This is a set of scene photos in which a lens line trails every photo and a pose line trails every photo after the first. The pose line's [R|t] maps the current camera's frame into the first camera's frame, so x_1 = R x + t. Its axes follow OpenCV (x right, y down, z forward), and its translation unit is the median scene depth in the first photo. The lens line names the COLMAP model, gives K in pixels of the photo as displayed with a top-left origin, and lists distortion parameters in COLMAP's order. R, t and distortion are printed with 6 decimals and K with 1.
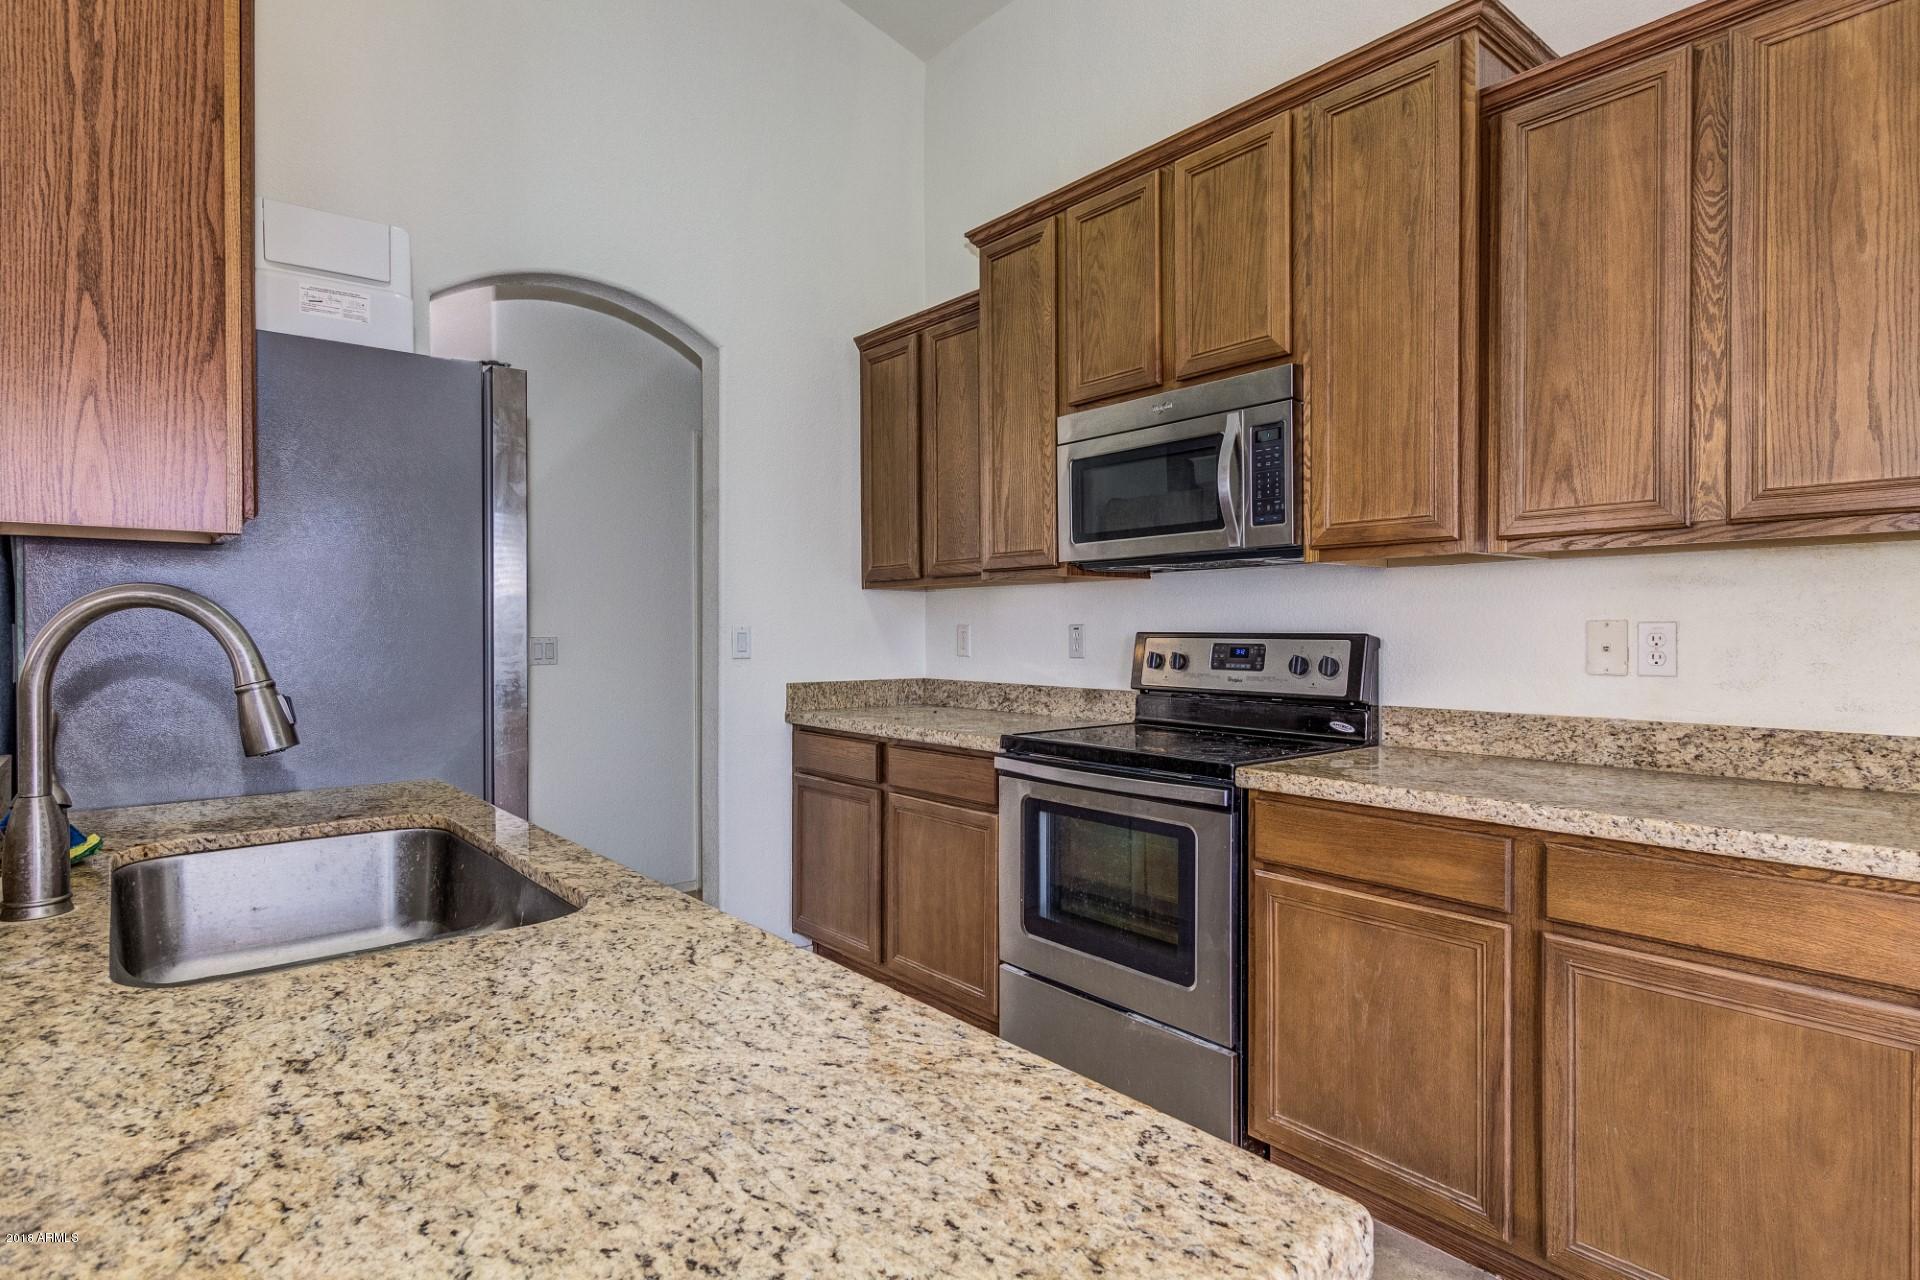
lens RADIAL K [[1017.2, 0, 955.2], [0, 1017.2, 634.9], [0, 0, 1]] dist [-0.002735, -0.001026]
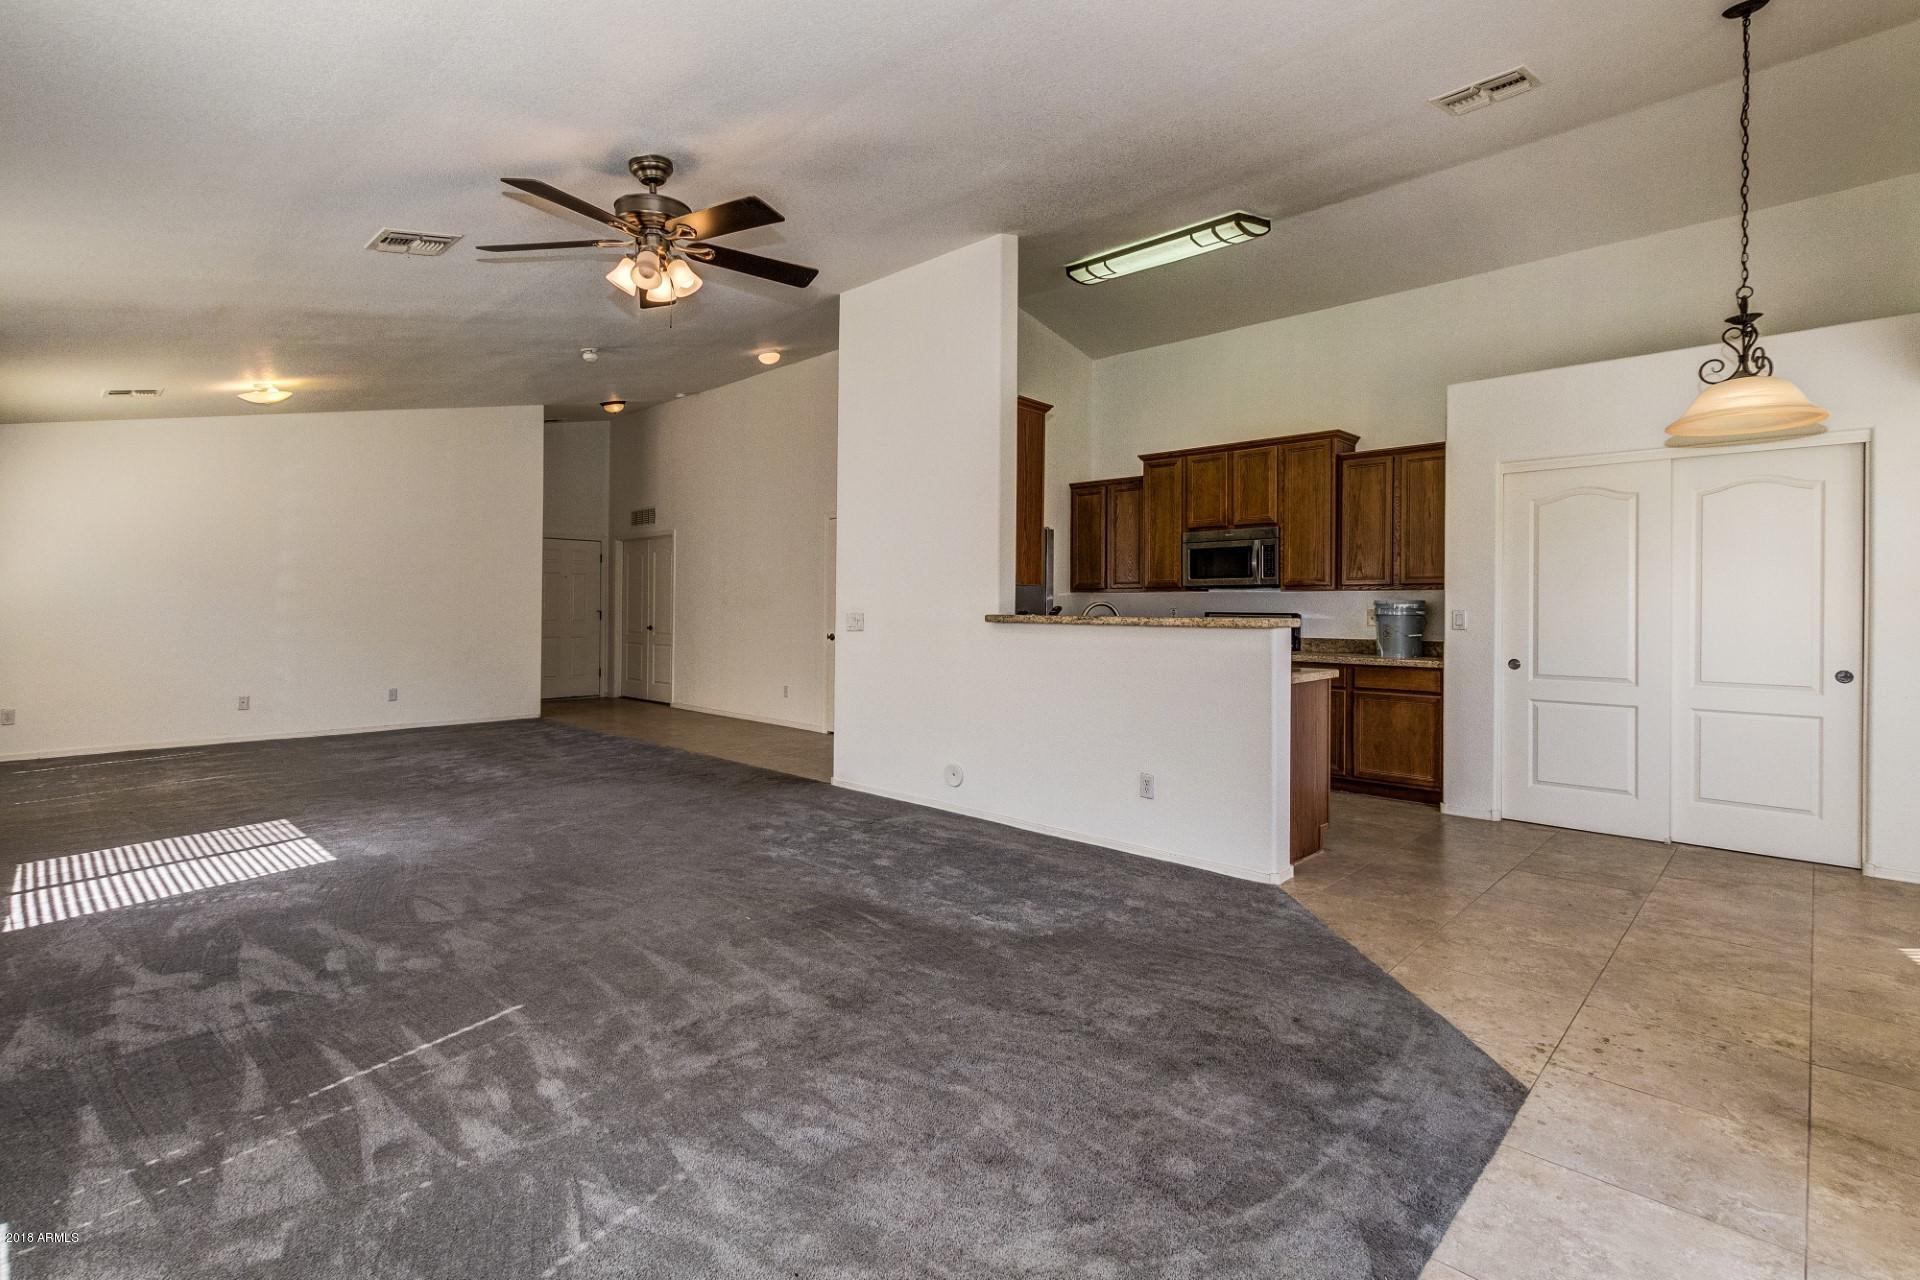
lens RADIAL K [[905.5, 0, 958.2], [0, 905.5, 602.5], [0, 0, 1]] dist [0.005376, 0.001167]
pose [[0.993391, 0.014211, 0.113893, -0.646929], [-0.011714, 0.999677, -0.022560, 0.026639], [-0.114176, 0.021077, 0.993237, -1.113134]]
